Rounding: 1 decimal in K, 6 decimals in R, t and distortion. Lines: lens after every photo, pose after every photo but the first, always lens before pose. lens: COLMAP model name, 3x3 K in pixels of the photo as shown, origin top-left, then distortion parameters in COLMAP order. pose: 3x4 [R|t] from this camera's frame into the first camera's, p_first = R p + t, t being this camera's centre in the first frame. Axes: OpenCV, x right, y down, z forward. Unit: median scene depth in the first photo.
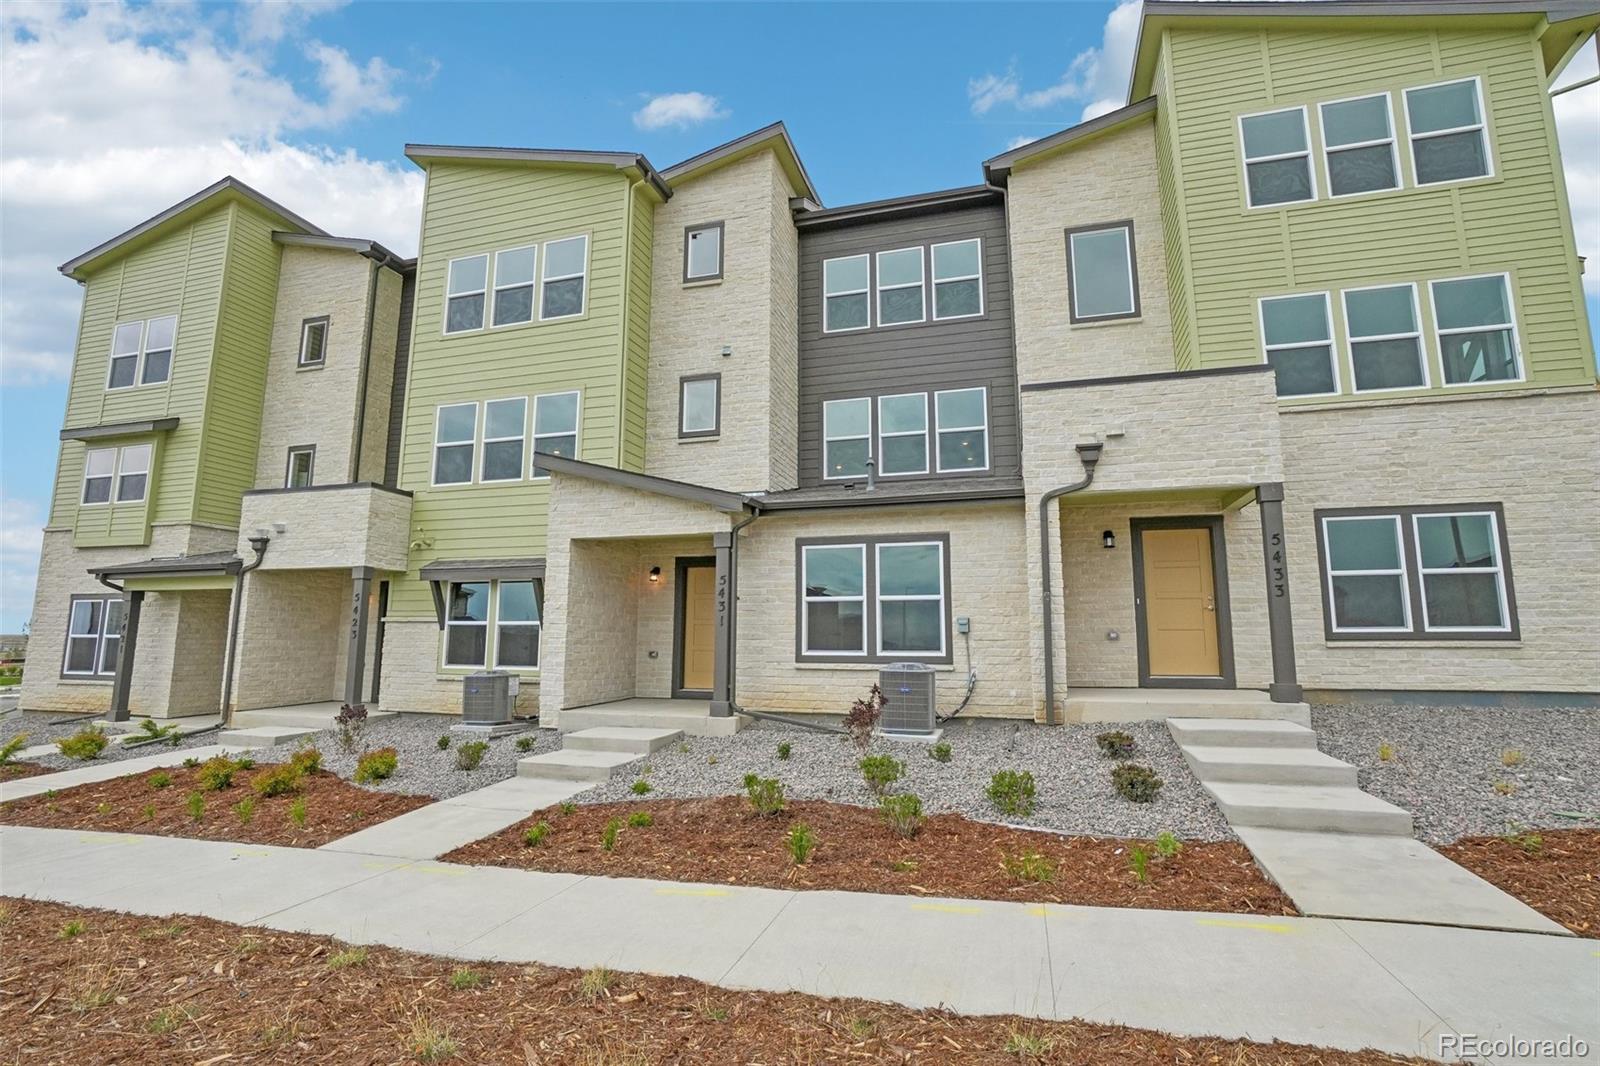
lens RADIAL K [[771.7, 0, 785.6], [0, 771.7, 540.1], [0, 0, 1]] dist [-0.046863, 0.019017]
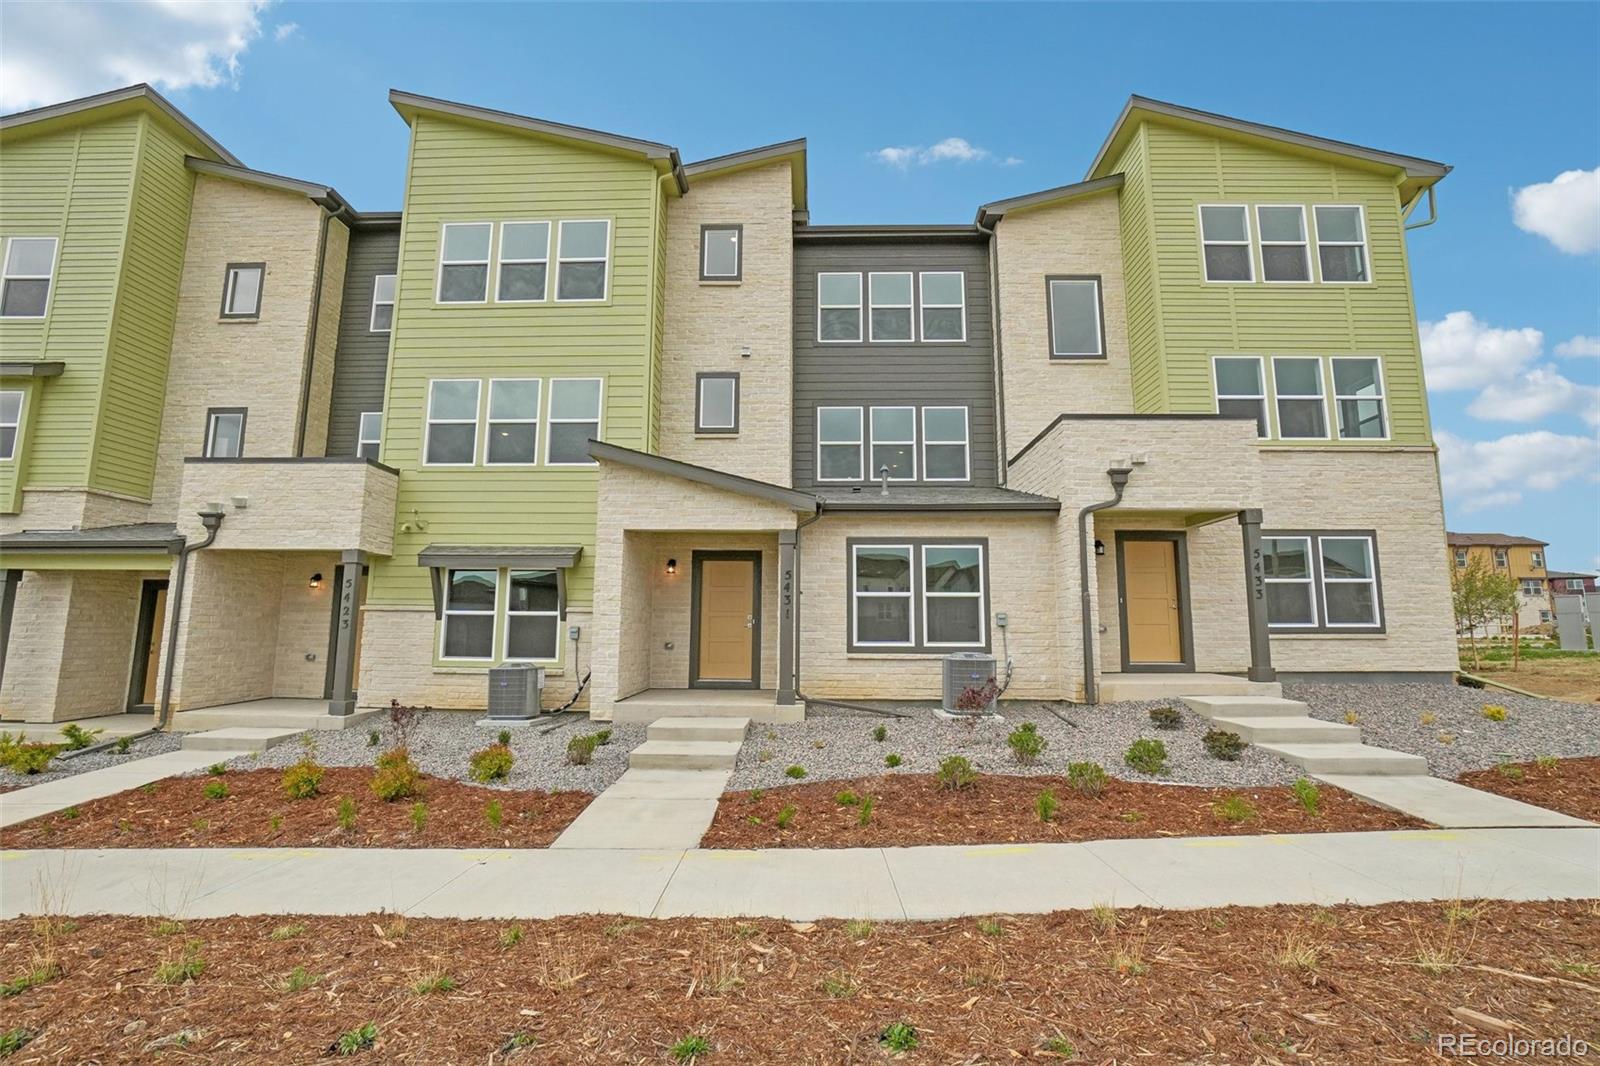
lens RADIAL K [[771.7, 0, 786.2], [0, 771.7, 535.6], [0, 0, 1]] dist [-0.046863, 0.019017]
pose [[0.964689, 0.036066, 0.260911, -0.300625], [-0.037194, 0.999308, -0.000616, -0.000821], [-0.260753, -0.009110, 0.965363, -0.013542]]
